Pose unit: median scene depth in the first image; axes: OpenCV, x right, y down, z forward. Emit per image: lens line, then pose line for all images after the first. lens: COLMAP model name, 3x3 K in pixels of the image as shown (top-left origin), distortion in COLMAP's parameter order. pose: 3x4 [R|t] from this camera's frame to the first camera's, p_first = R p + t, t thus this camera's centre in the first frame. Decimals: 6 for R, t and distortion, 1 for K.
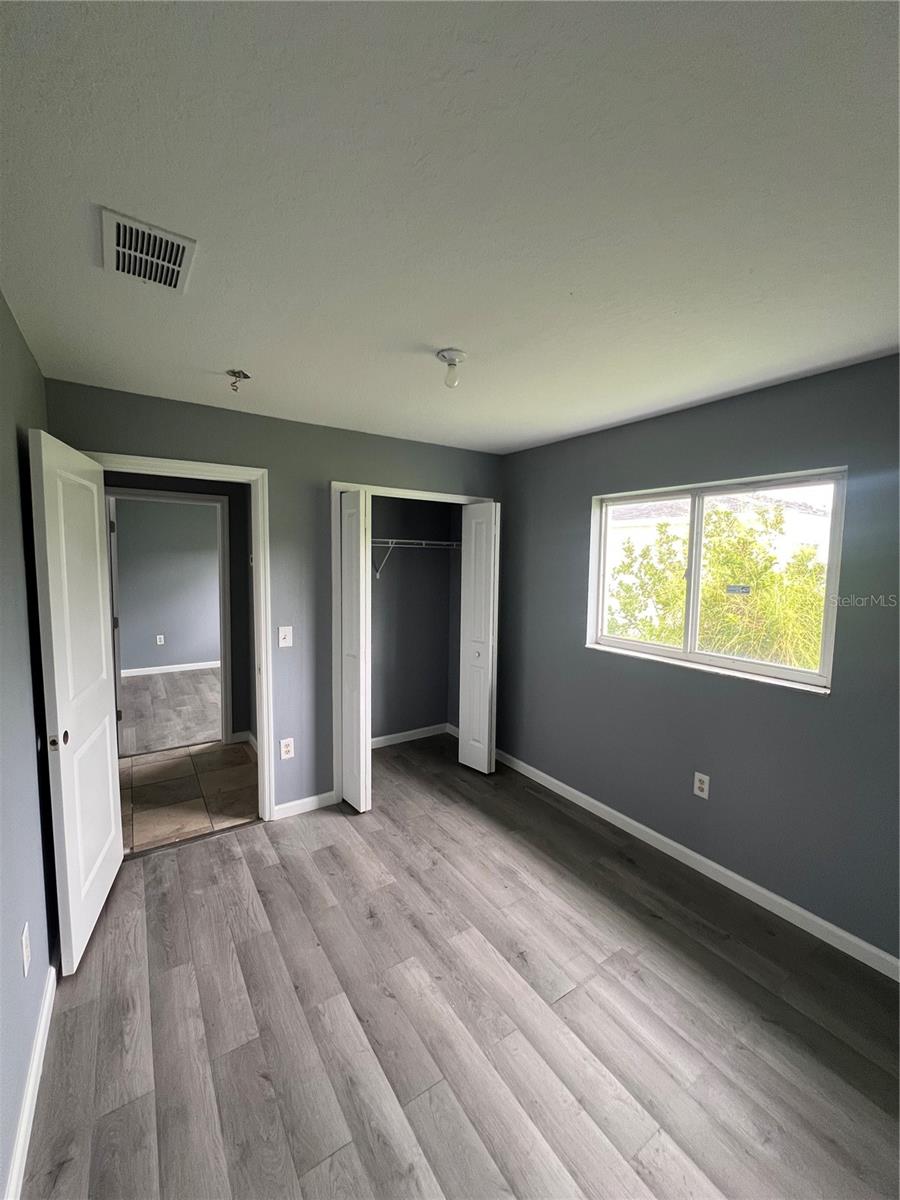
lens RADIAL K [[482.8, 0, 452.2], [0, 482.8, 599.5], [0, 0, 1]] dist [-0.001467, -0.000305]
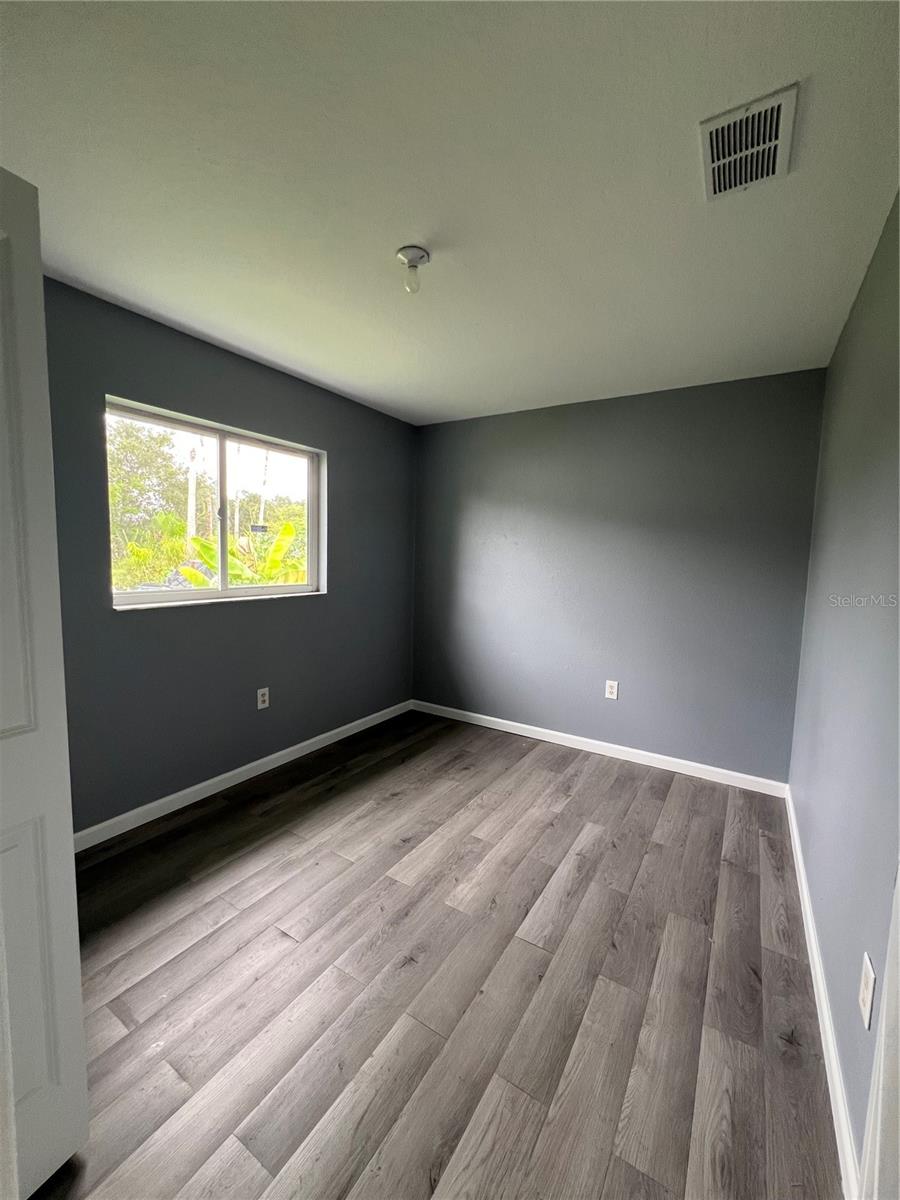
lens RADIAL K [[482.8, 0, 452.2], [0, 482.8, 599.5], [0, 0, 1]] dist [-0.001467, -0.000305]
pose [[-0.413299, -0.107638, 0.904211, -0.959720], [0.042367, 0.989641, 0.137173, 0.012320], [-0.909609, 0.095002, -0.404457, 1.421431]]
